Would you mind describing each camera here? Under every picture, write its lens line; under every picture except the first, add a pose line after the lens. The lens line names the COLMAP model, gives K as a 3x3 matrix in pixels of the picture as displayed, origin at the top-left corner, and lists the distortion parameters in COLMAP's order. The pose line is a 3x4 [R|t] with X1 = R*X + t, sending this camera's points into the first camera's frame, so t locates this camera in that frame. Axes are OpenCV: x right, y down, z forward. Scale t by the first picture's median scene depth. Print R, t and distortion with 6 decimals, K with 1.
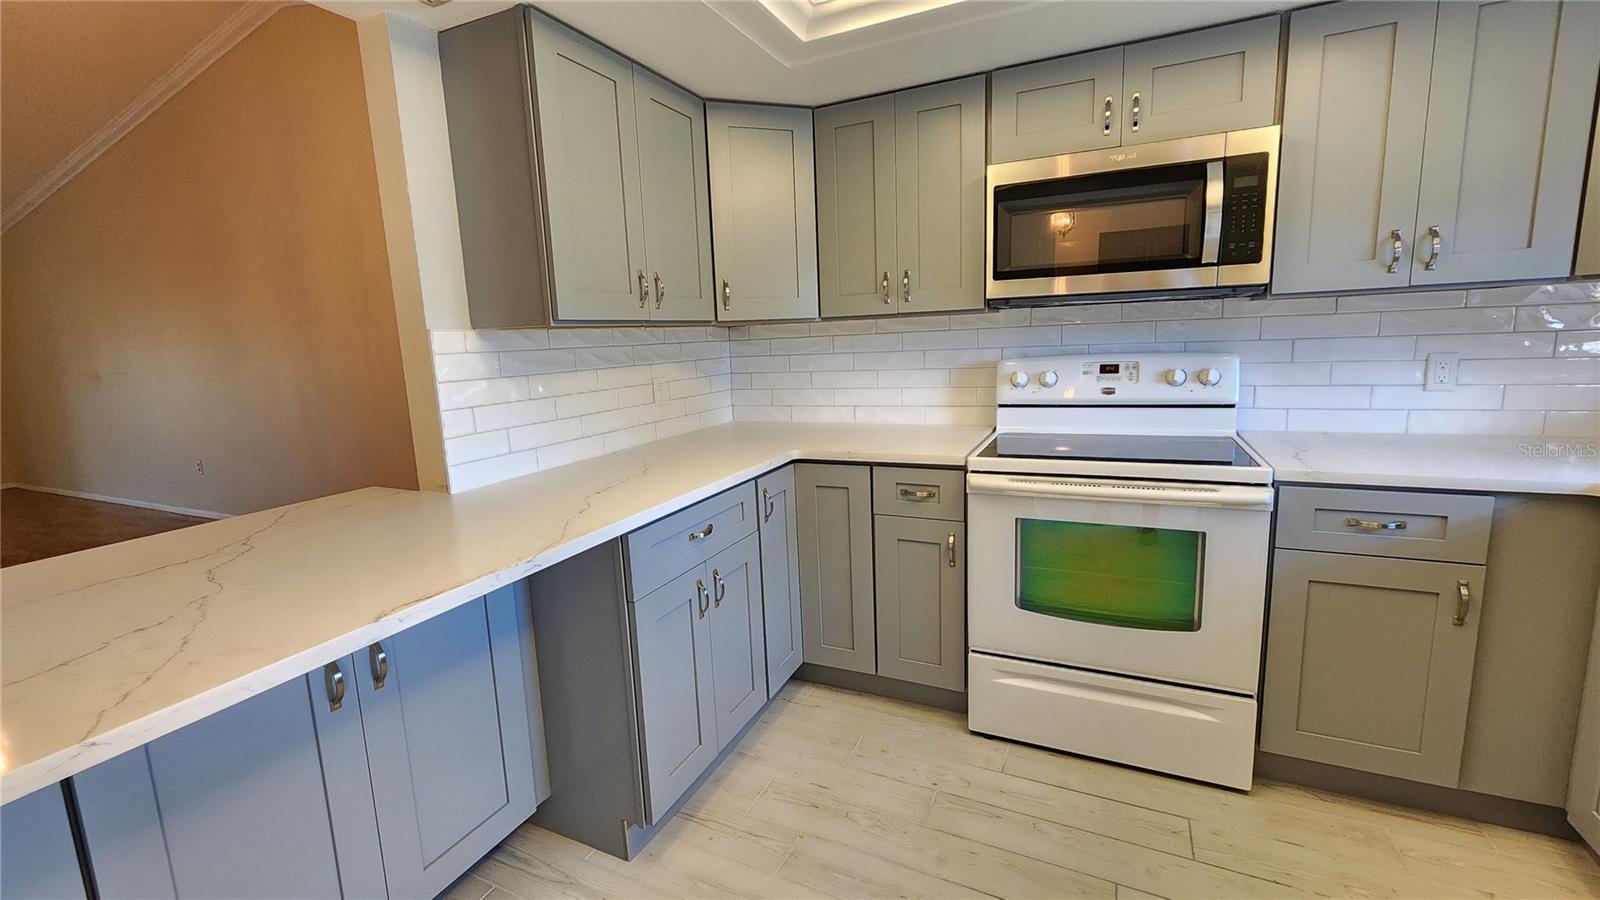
lens RADIAL K [[658.7, 0, 792.7], [0, 658.7, 444.7], [0, 0, 1]] dist [-0.002501, 0.001612]
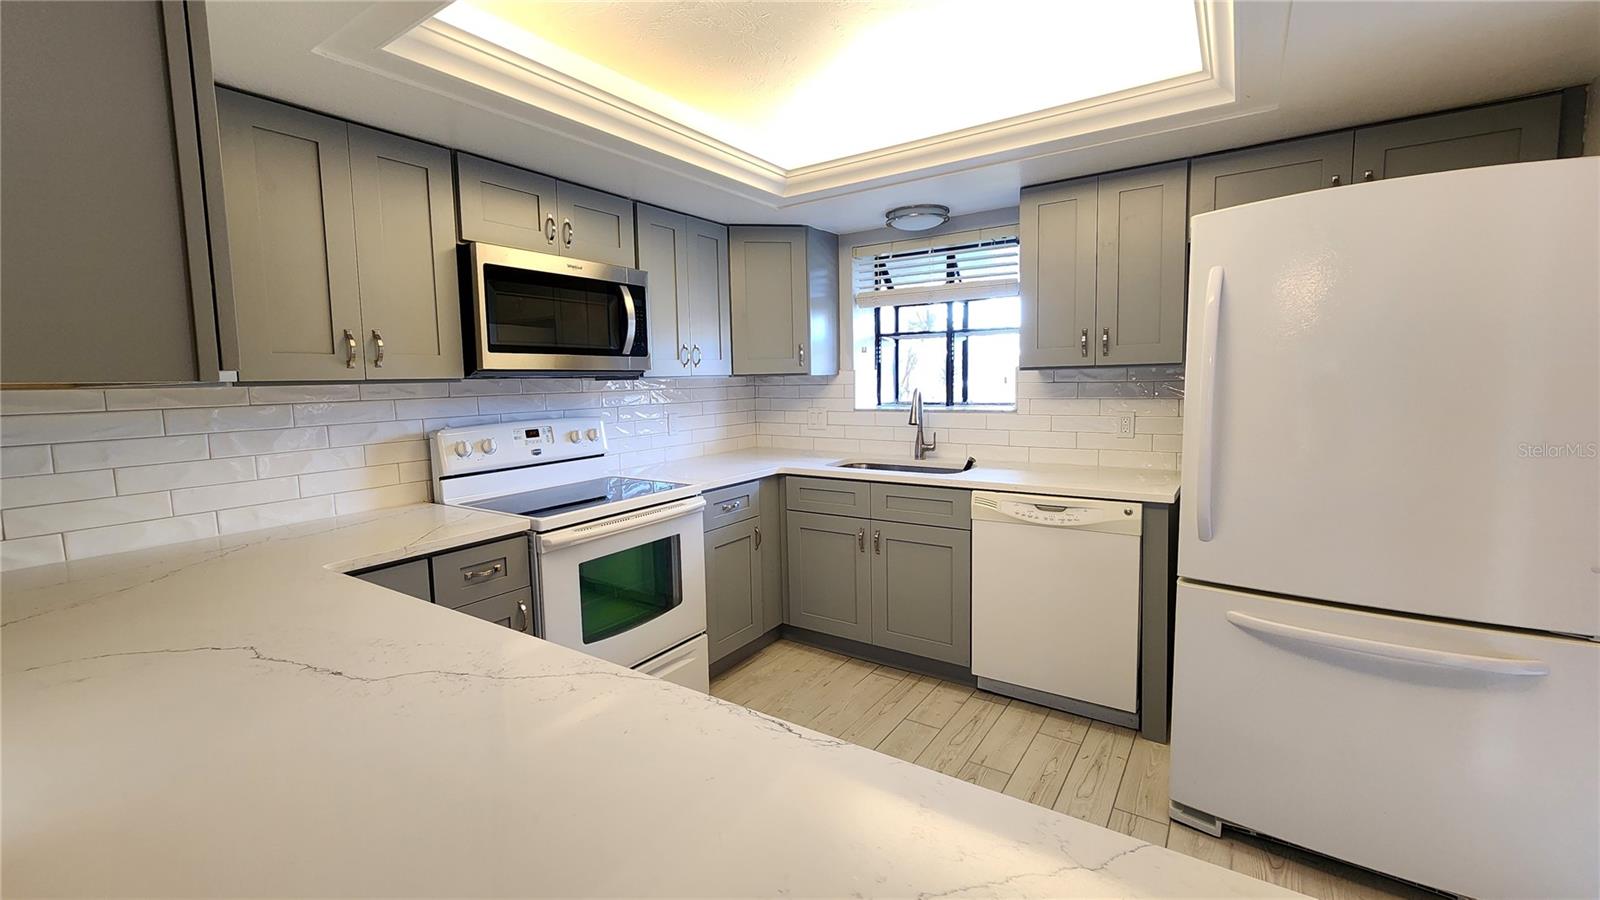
lens RADIAL K [[658.7, 0, 791.9], [0, 658.7, 442.8], [0, 0, 1]] dist [-0.002501, 0.001612]
pose [[0.143957, -0.059080, 0.987819, -0.618190], [0.174336, 0.984118, 0.033452, -0.058606], [-0.974106, 0.167397, 0.151971, 0.381680]]
